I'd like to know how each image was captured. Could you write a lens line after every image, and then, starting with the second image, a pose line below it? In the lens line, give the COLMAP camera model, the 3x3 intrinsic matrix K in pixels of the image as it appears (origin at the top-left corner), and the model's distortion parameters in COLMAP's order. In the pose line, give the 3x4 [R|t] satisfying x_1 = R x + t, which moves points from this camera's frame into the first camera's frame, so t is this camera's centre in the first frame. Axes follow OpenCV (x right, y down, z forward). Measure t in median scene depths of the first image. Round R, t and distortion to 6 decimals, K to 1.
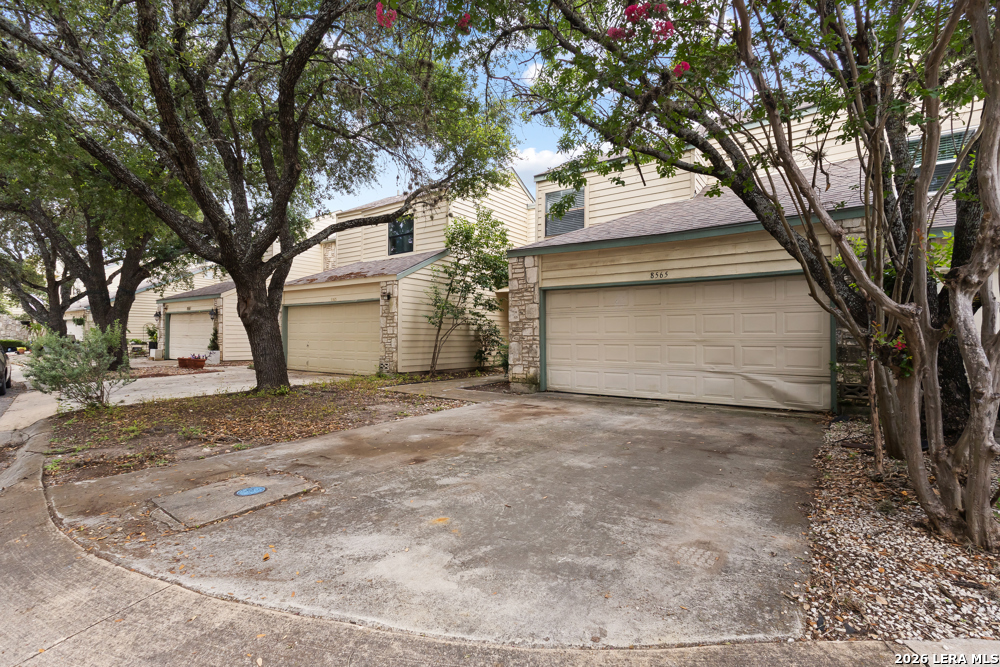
lens RADIAL K [[479.3, 0, 495.3], [0, 479.3, 336.1], [0, 0, 1]] dist [-0.001982, 0.006842]
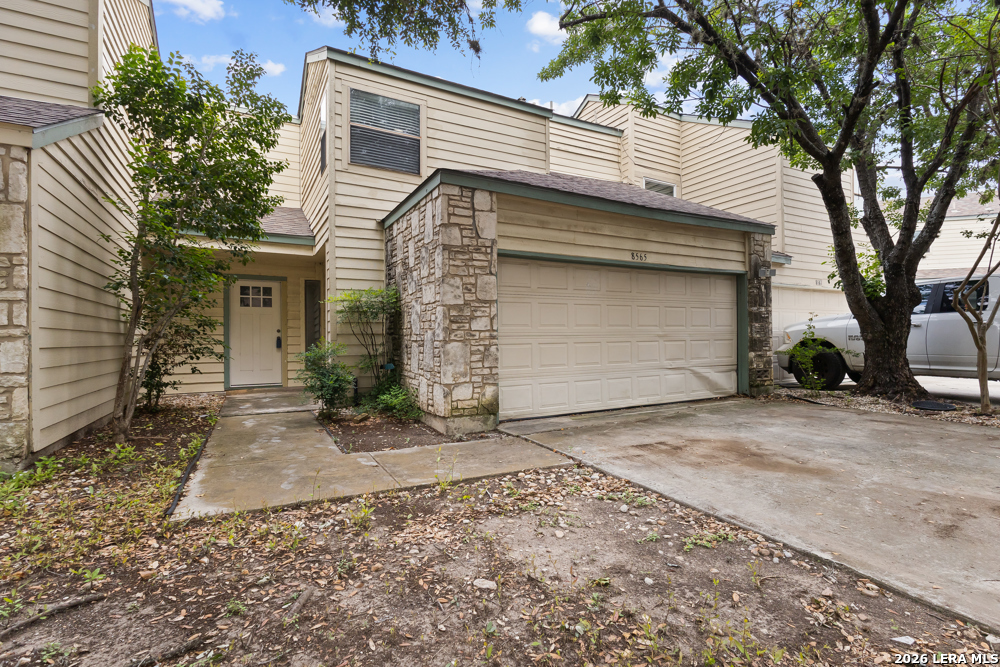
lens RADIAL K [[479.3, 0, 495.3], [0, 479.3, 336.1], [0, 0, 1]] dist [-0.001982, 0.006842]
pose [[0.423357, -0.006255, 0.905942, -0.447009], [0.009787, 0.999949, 0.002331, 0.004661], [-0.905910, 0.007880, 0.423396, 0.759242]]
